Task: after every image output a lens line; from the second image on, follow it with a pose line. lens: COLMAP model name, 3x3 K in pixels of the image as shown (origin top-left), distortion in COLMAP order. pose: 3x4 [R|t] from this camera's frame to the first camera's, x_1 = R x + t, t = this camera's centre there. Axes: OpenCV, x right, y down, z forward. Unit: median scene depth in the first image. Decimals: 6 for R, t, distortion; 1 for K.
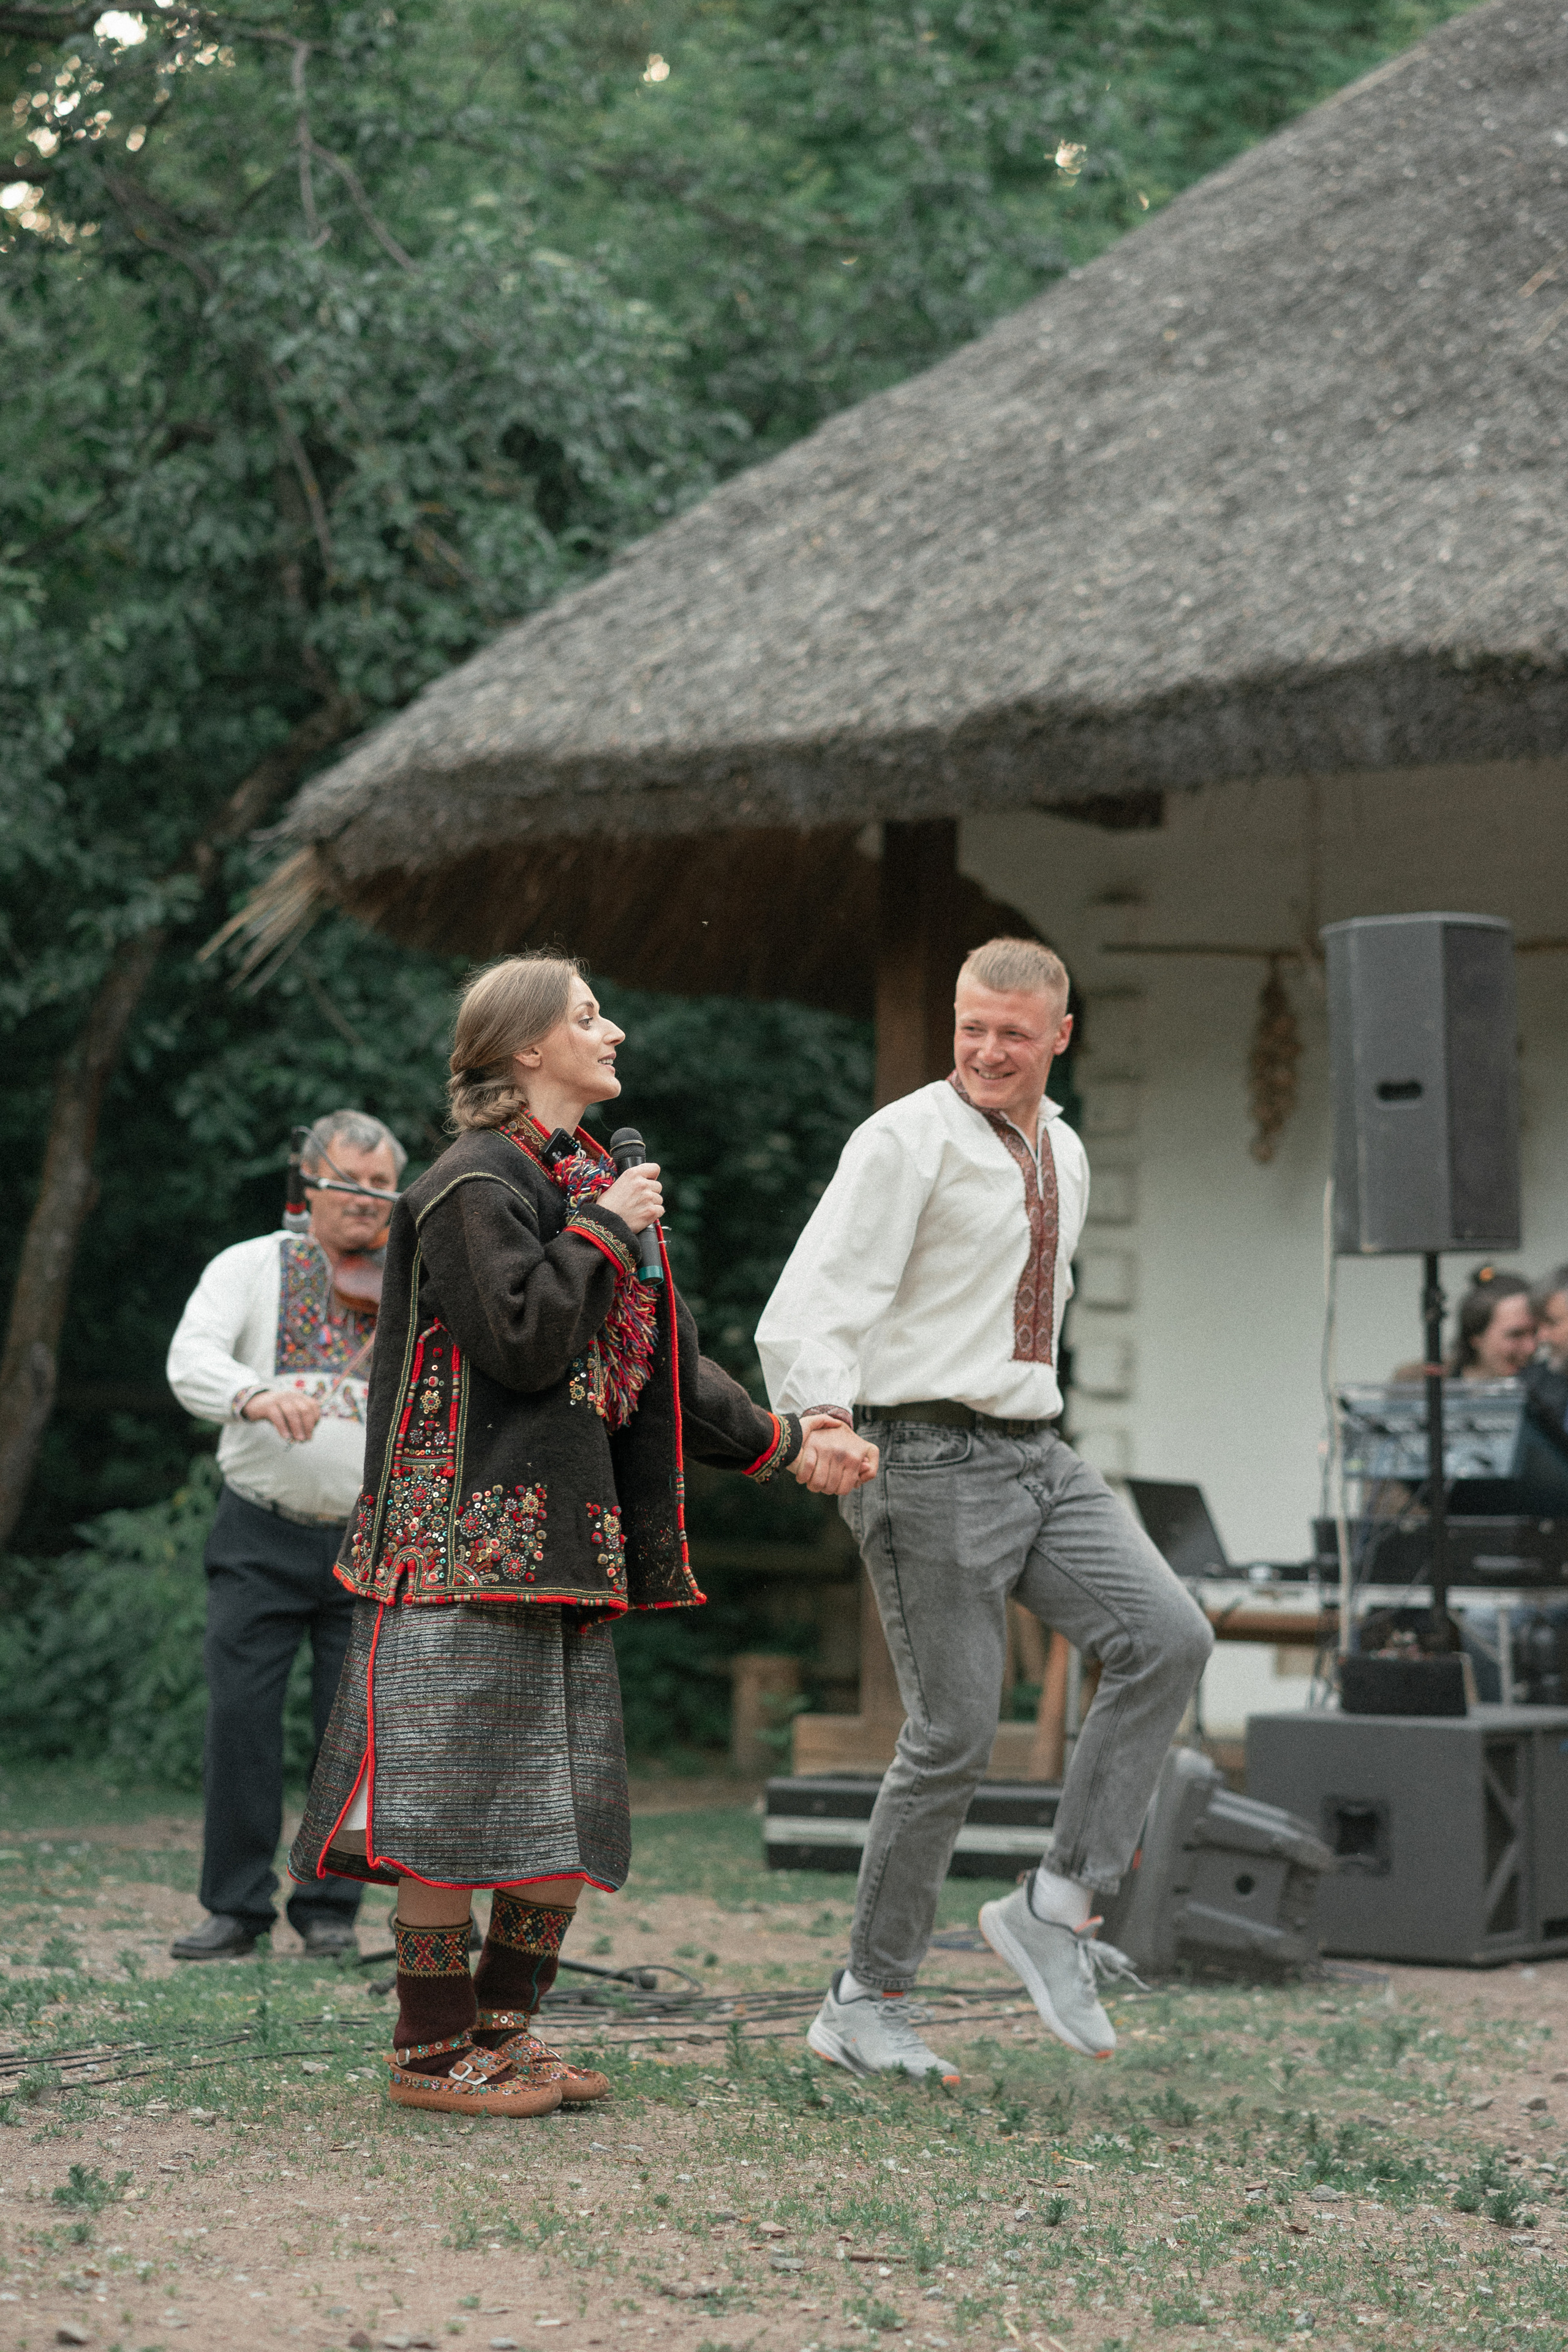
lens RADIAL K [[5846.8, 0, 784.0], [0, 5846.8, 1176.0], [0, 0, 1]] dist [1.056642, -12.184733]
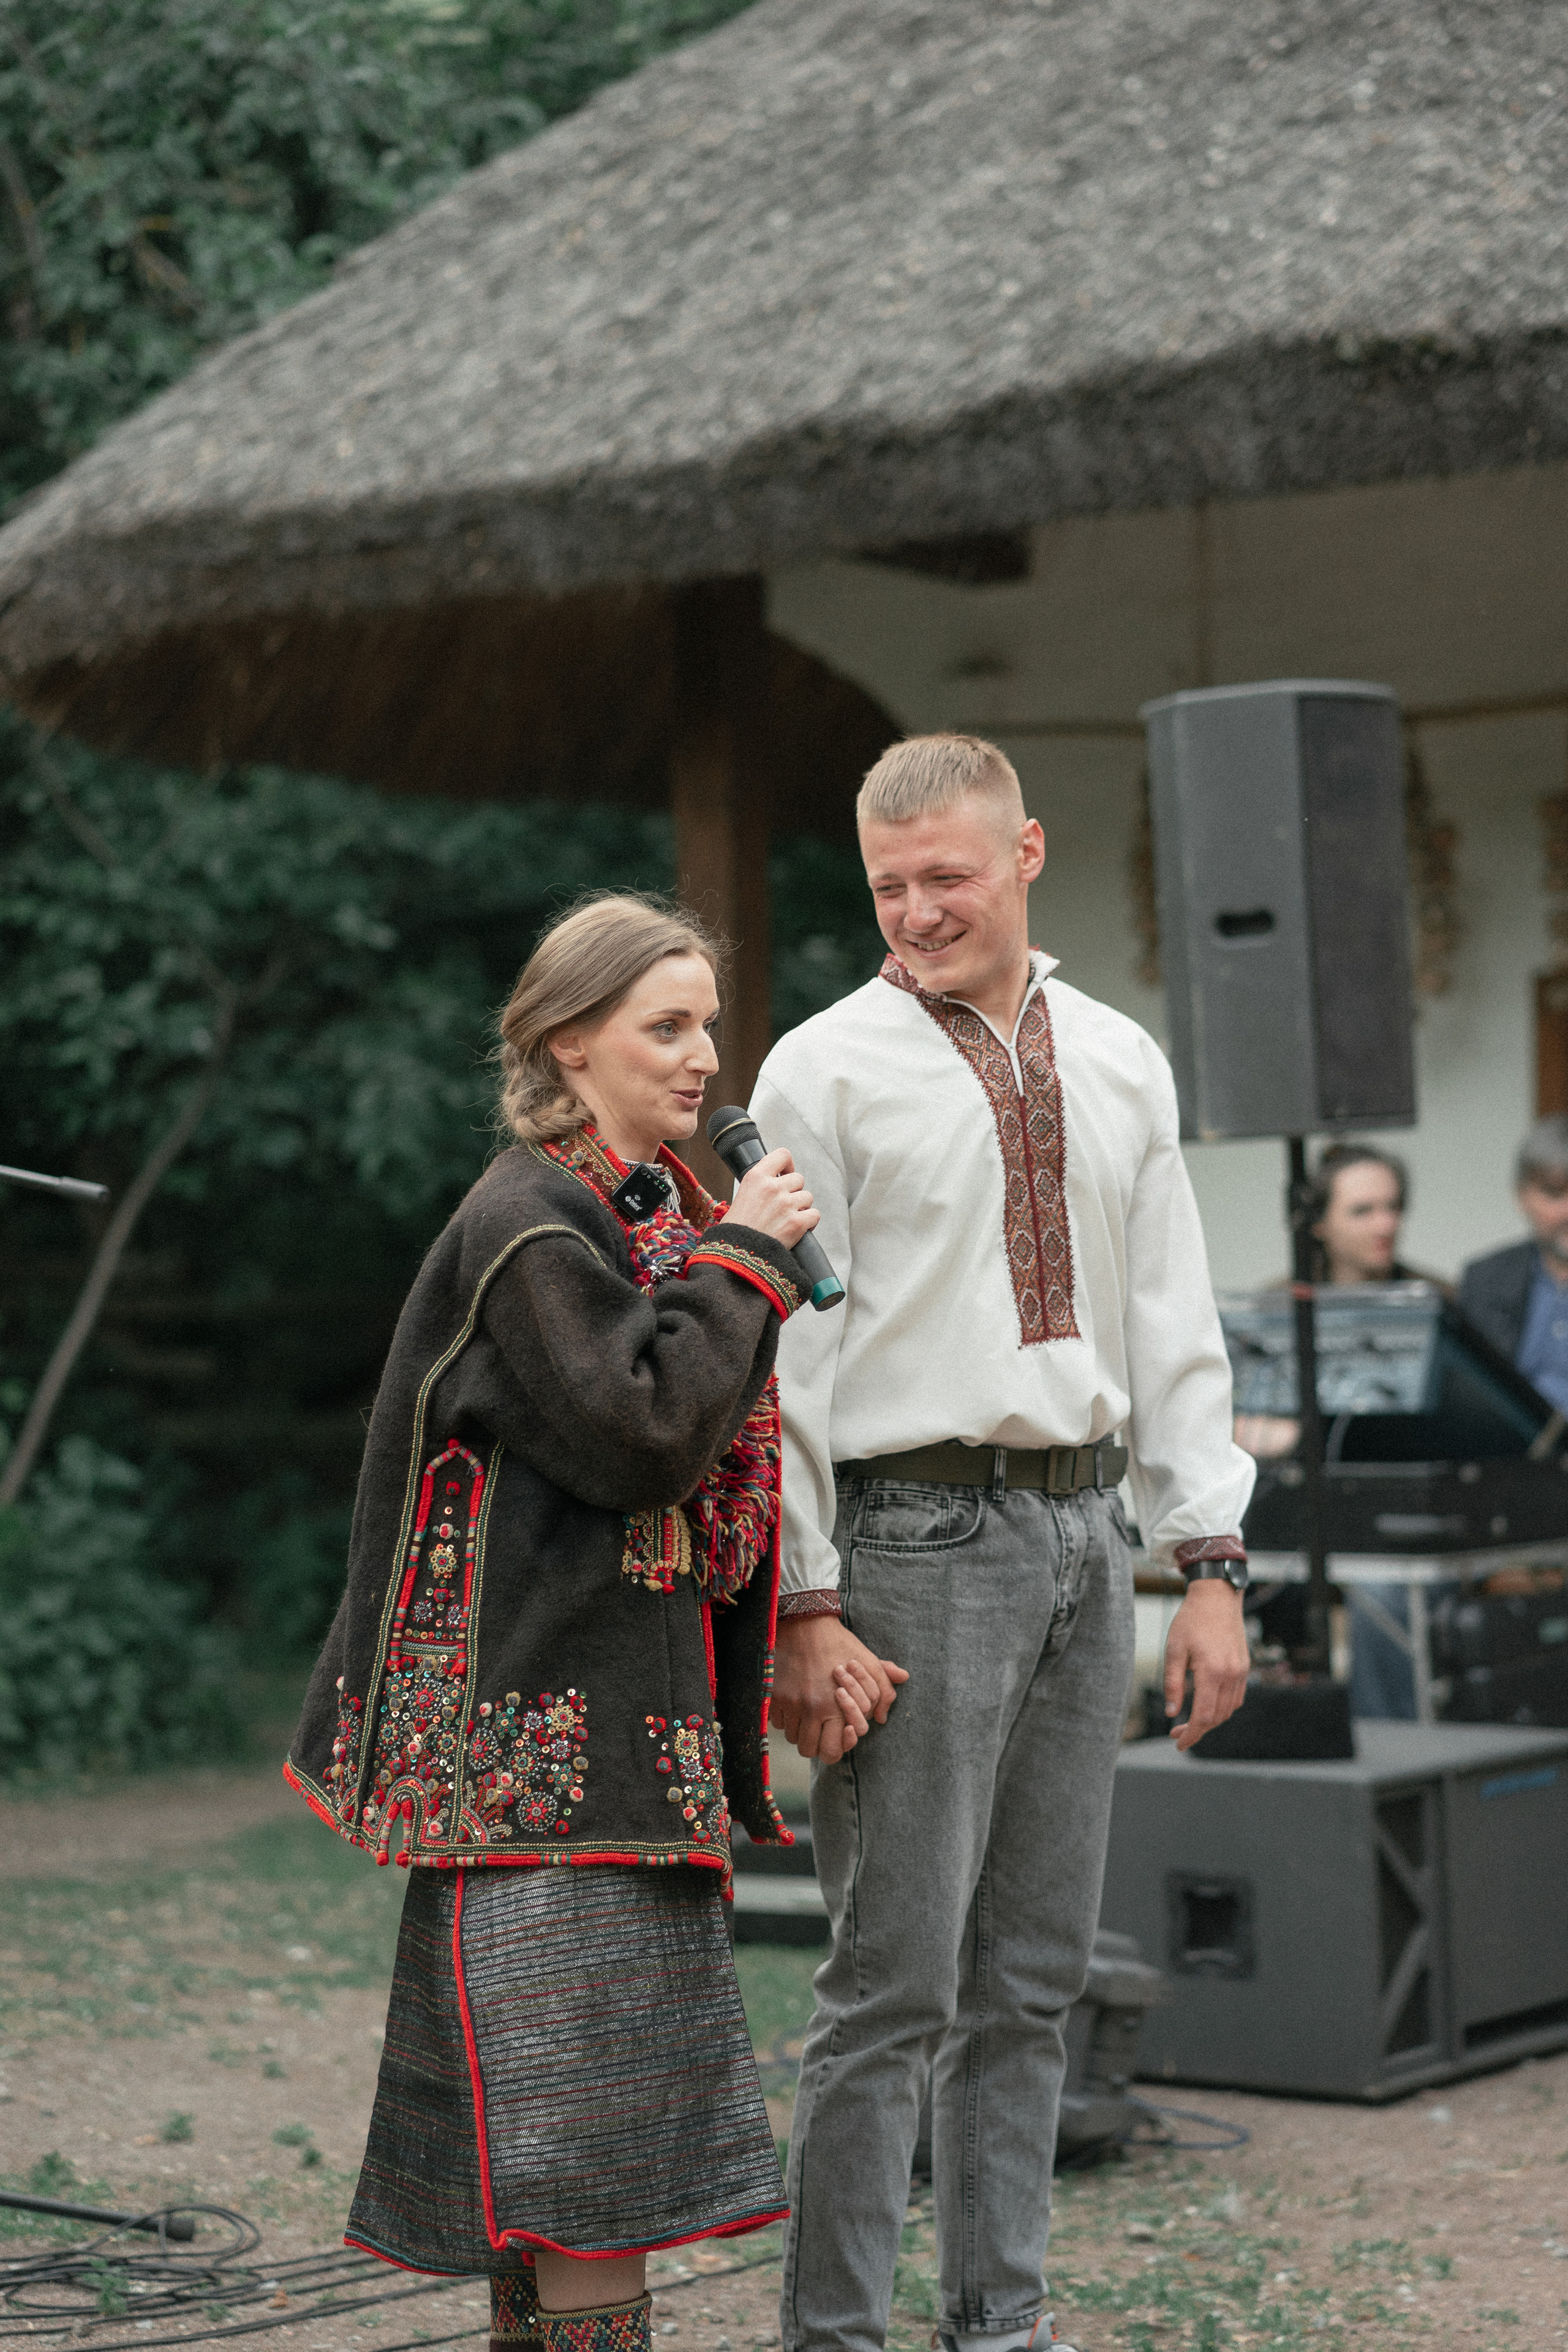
lens RADIAL K [[5487.6, 0, 784.0], [0, 5487.6, 1176.0], [0, 0, 1]] dist [0.992126, -10.154962]
pose [[0.999342, -0.031154, -0.018551, 0.046218], [0.031934, 0.998548, 0.043382, -0.011705], [0.017172, -0.043946, 0.998886, 0.238606]]
